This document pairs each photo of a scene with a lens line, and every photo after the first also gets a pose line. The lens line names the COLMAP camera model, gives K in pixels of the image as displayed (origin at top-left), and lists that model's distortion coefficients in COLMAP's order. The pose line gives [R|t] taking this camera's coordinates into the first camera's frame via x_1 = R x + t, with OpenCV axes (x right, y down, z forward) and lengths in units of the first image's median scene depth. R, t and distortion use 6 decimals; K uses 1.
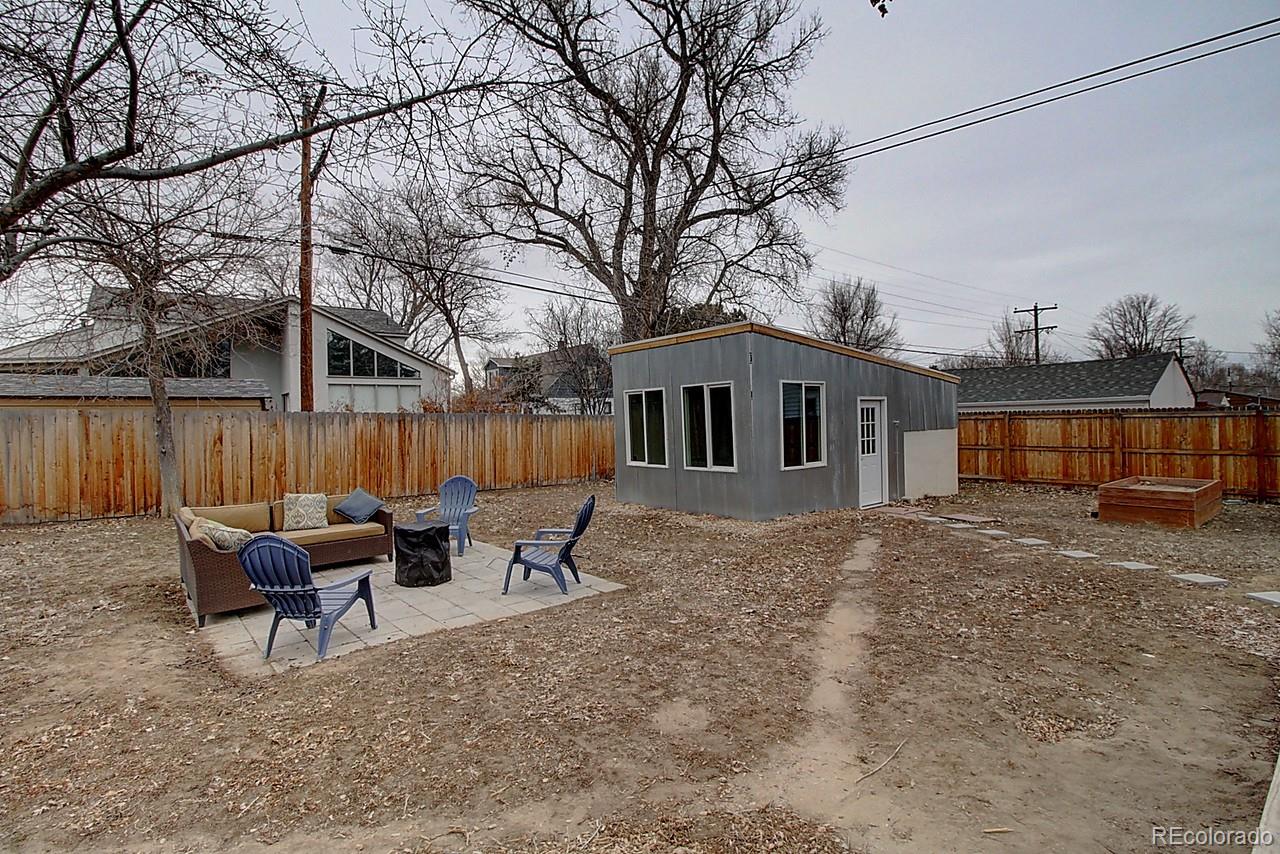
lens RADIAL K [[604.7, 0, 645.6], [0, 604.7, 420.9], [0, 0, 1]] dist [-0.005314, -0.007492]
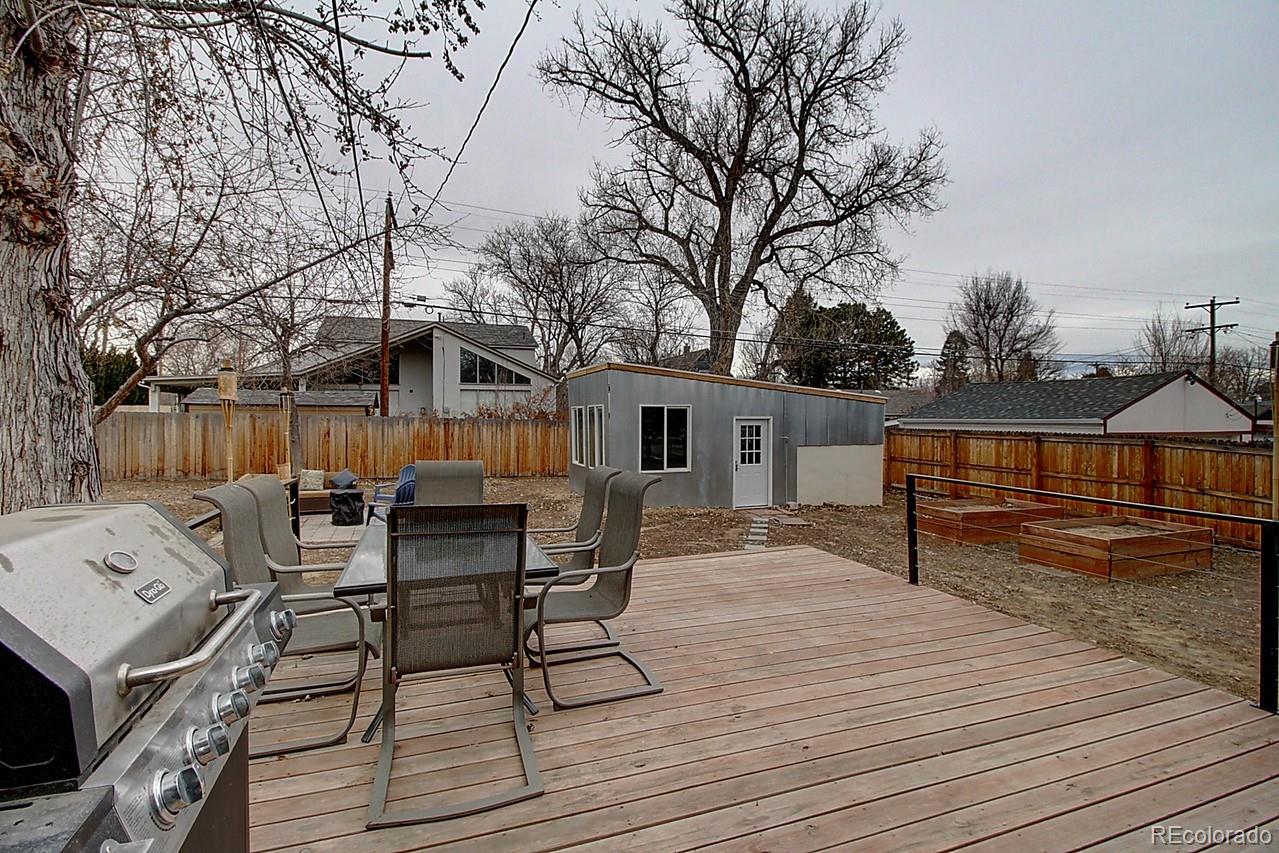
lens RADIAL K [[604.3, 0, 642.3], [0, 604.3, 422.3], [0, 0, 1]] dist [-0.005314, -0.007492]
pose [[0.943476, 0.028118, -0.330247, 0.469995], [-0.024065, 0.999577, 0.016355, -0.035550], [0.330567, -0.007483, 0.943753, -0.169894]]
